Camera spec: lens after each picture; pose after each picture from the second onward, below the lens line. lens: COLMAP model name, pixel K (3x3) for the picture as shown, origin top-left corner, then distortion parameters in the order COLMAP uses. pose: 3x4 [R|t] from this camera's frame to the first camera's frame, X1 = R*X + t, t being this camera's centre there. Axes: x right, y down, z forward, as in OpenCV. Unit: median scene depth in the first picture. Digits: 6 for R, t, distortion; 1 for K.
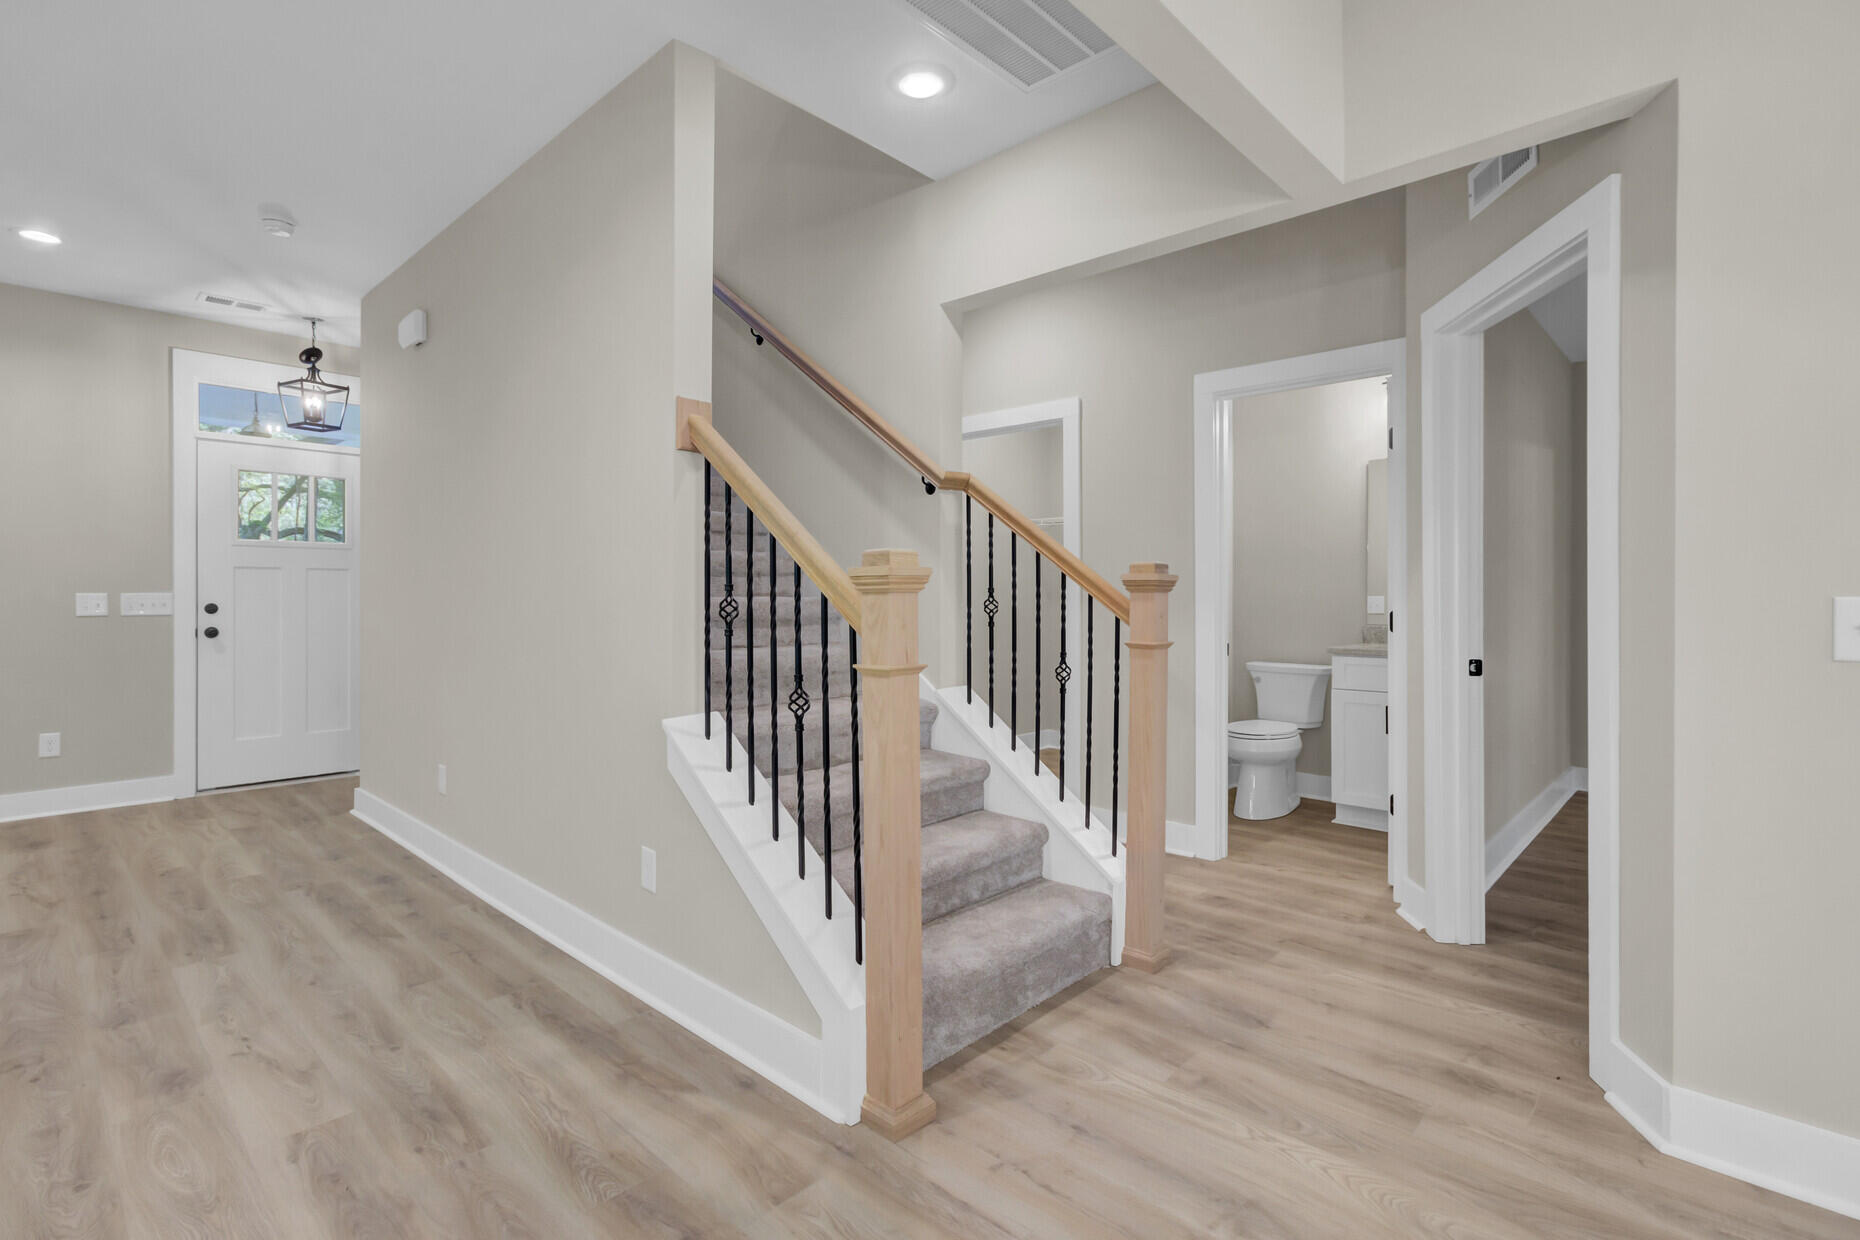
lens RADIAL K [[872.9, 0, 933.0], [0, 872.9, 594.5], [0, 0, 1]] dist [-0.010943, 0.004719]
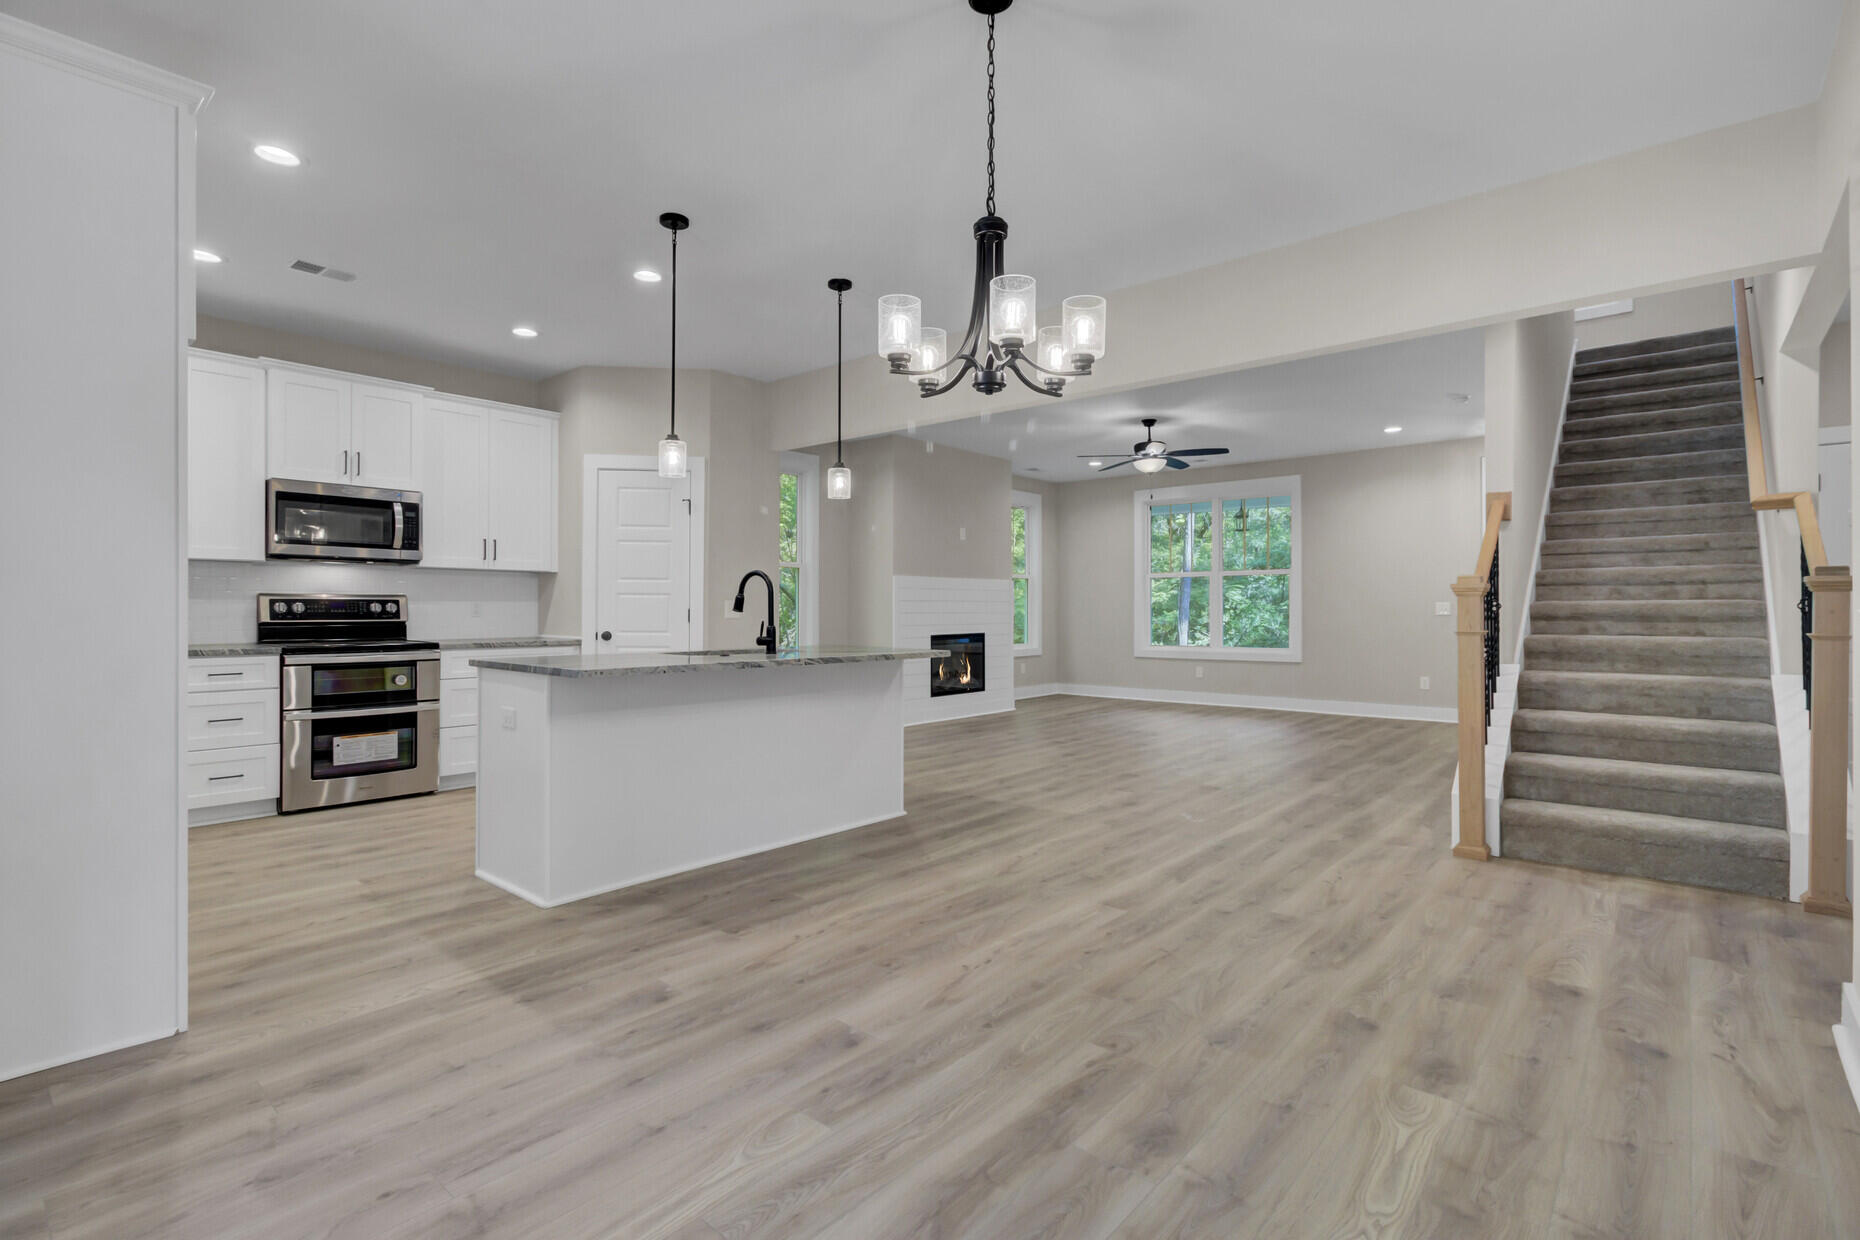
lens RADIAL K [[872.9, 0, 935.2], [0, 872.9, 623.0], [0, 0, 1]] dist [-0.010943, 0.004719]
pose [[0.044742, 0.016626, -0.998860, 1.163849], [0.000991, 0.999860, 0.016687, 0.014256], [0.998998, -0.001736, 0.044719, -0.210559]]
